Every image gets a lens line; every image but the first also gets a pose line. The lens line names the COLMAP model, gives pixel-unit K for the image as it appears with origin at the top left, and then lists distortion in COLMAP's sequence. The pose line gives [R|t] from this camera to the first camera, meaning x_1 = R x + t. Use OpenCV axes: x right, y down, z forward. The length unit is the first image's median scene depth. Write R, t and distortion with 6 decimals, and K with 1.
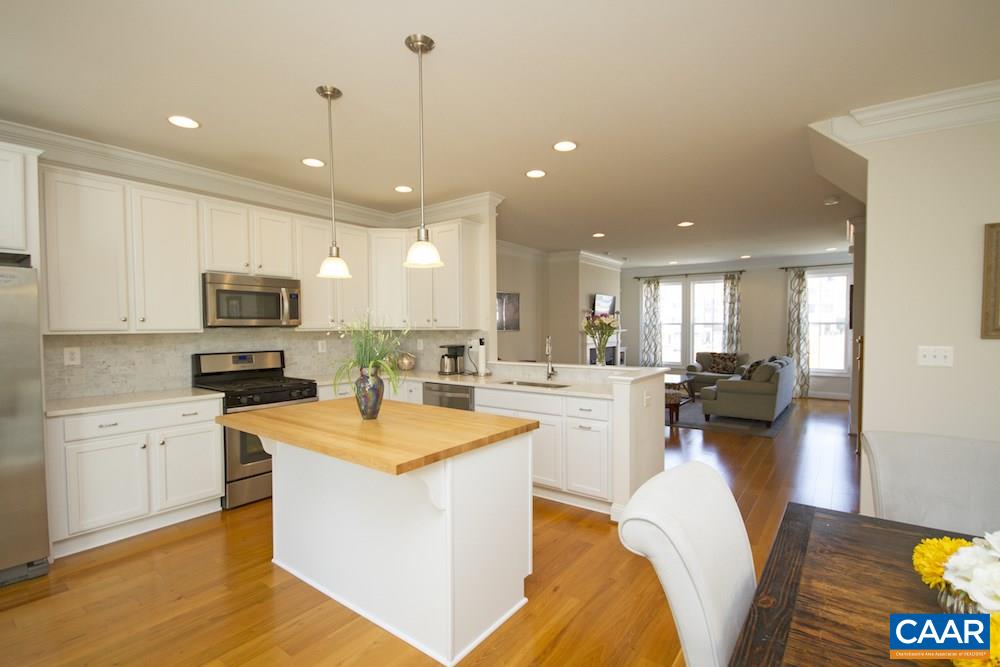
lens RADIAL K [[460.1, 0, 498.1], [0, 460.1, 338.5], [0, 0, 1]] dist [0.004337, -0.000153]
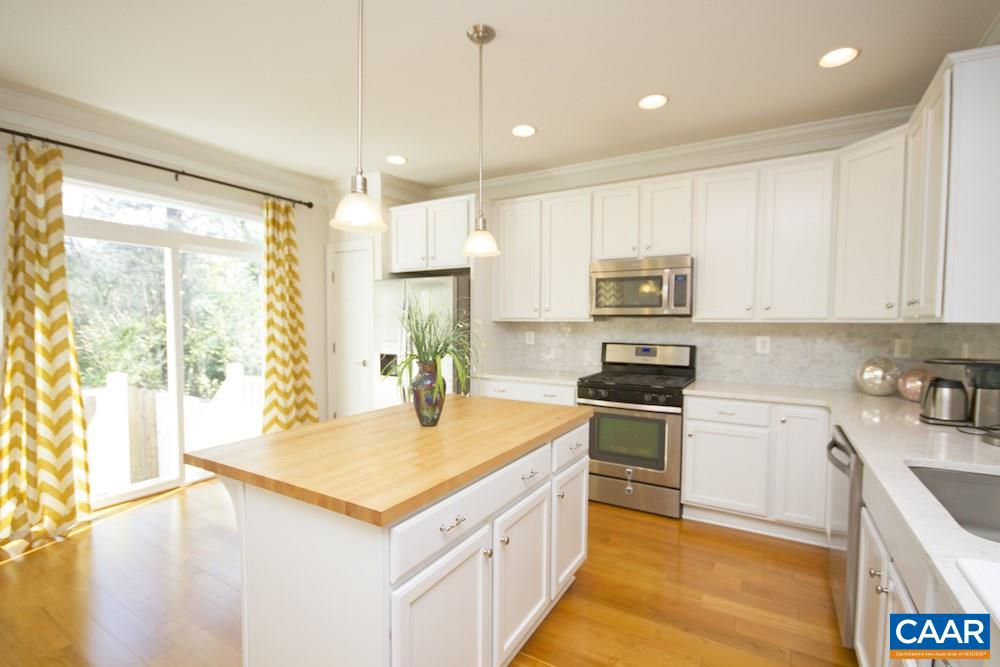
lens RADIAL K [[460.1, 0, 502.7], [0, 460.1, 338.2], [0, 0, 1]] dist [0.004337, -0.000153]
pose [[0.120847, 0.044894, -0.991655, 0.322059], [-0.031604, 0.998644, 0.041359, -0.011282], [0.992168, 0.026342, 0.122102, 0.617075]]
